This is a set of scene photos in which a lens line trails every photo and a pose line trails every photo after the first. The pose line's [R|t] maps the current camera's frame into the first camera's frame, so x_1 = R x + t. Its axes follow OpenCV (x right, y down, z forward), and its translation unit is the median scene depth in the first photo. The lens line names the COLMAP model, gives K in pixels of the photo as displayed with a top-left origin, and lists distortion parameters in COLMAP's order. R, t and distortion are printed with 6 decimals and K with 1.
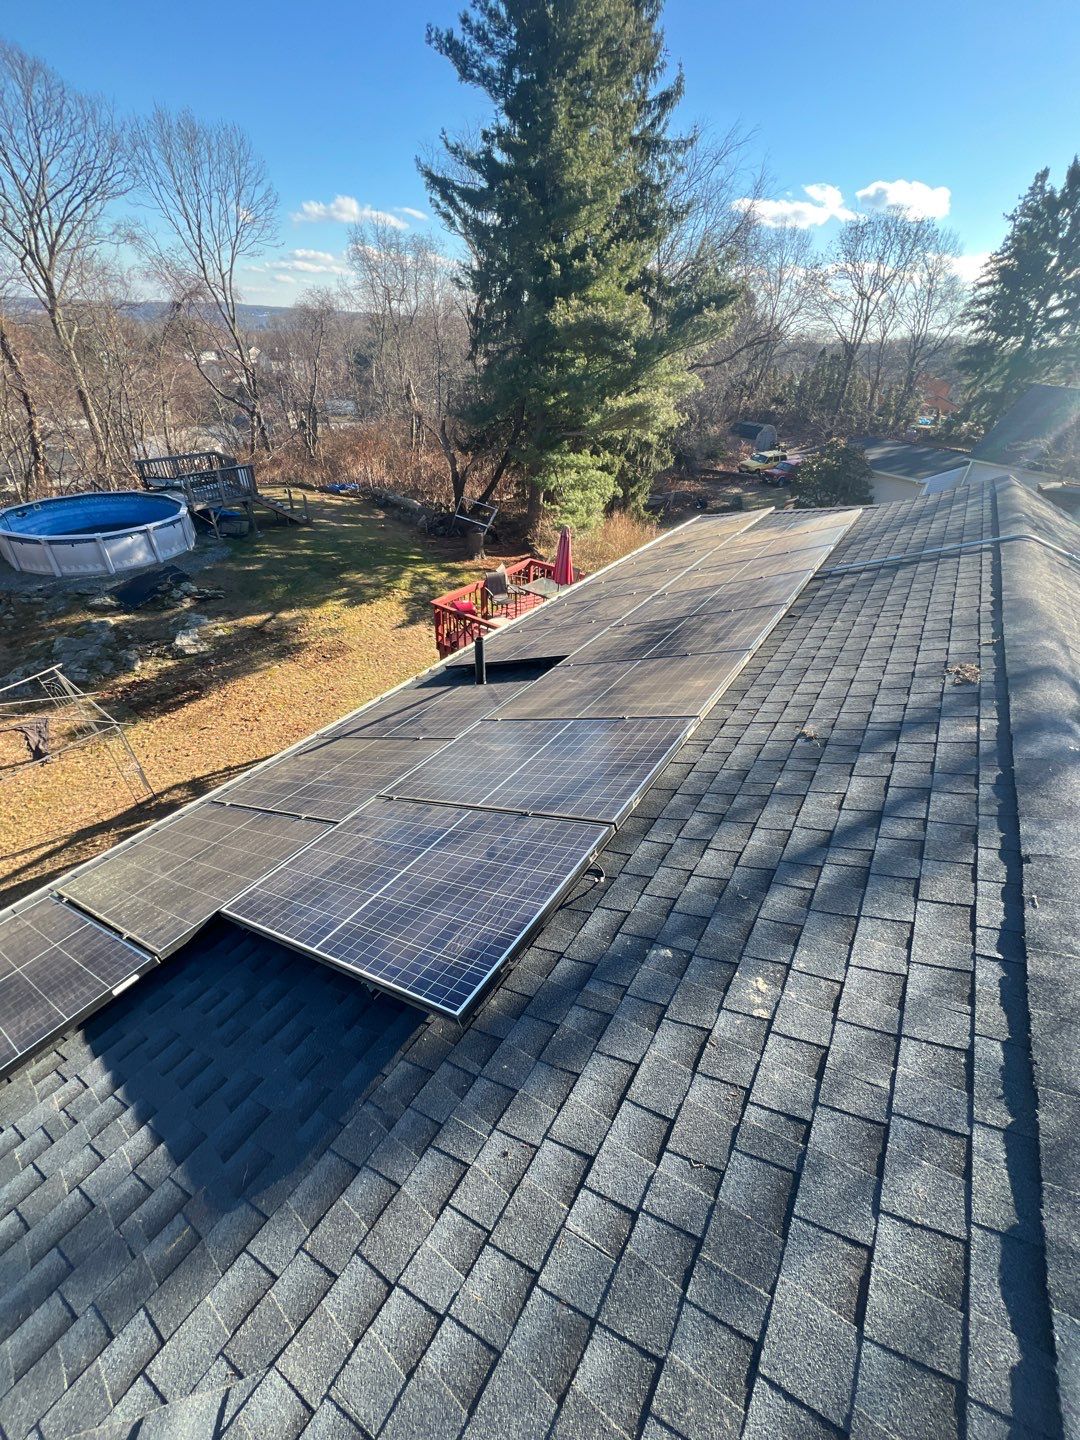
lens RADIAL K [[565.0, 0, 539.8], [0, 565.0, 722.8], [0, 0, 1]] dist [-0.005013, 0.000284]
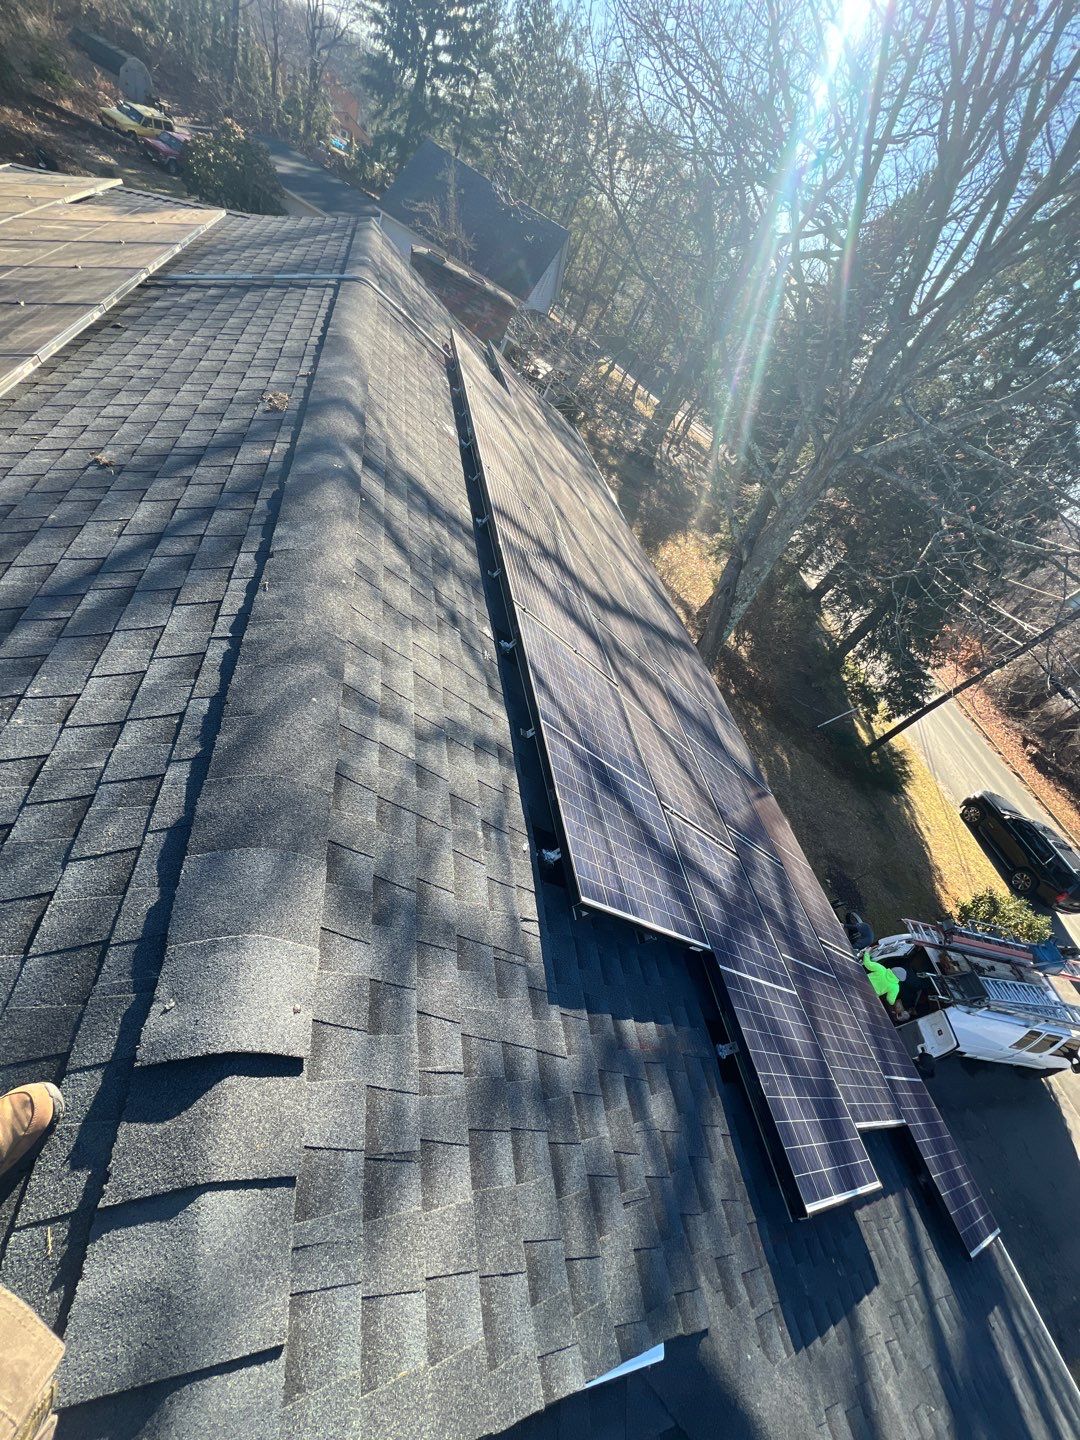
lens RADIAL K [[565.0, 0, 539.8], [0, 565.0, 722.8], [0, 0, 1]] dist [-0.005013, 0.000284]
pose [[0.656800, -0.294824, 0.694041, 0.236031], [0.027832, 0.929250, 0.368401, 0.108625], [-0.753551, -0.222650, 0.618537, -0.135685]]
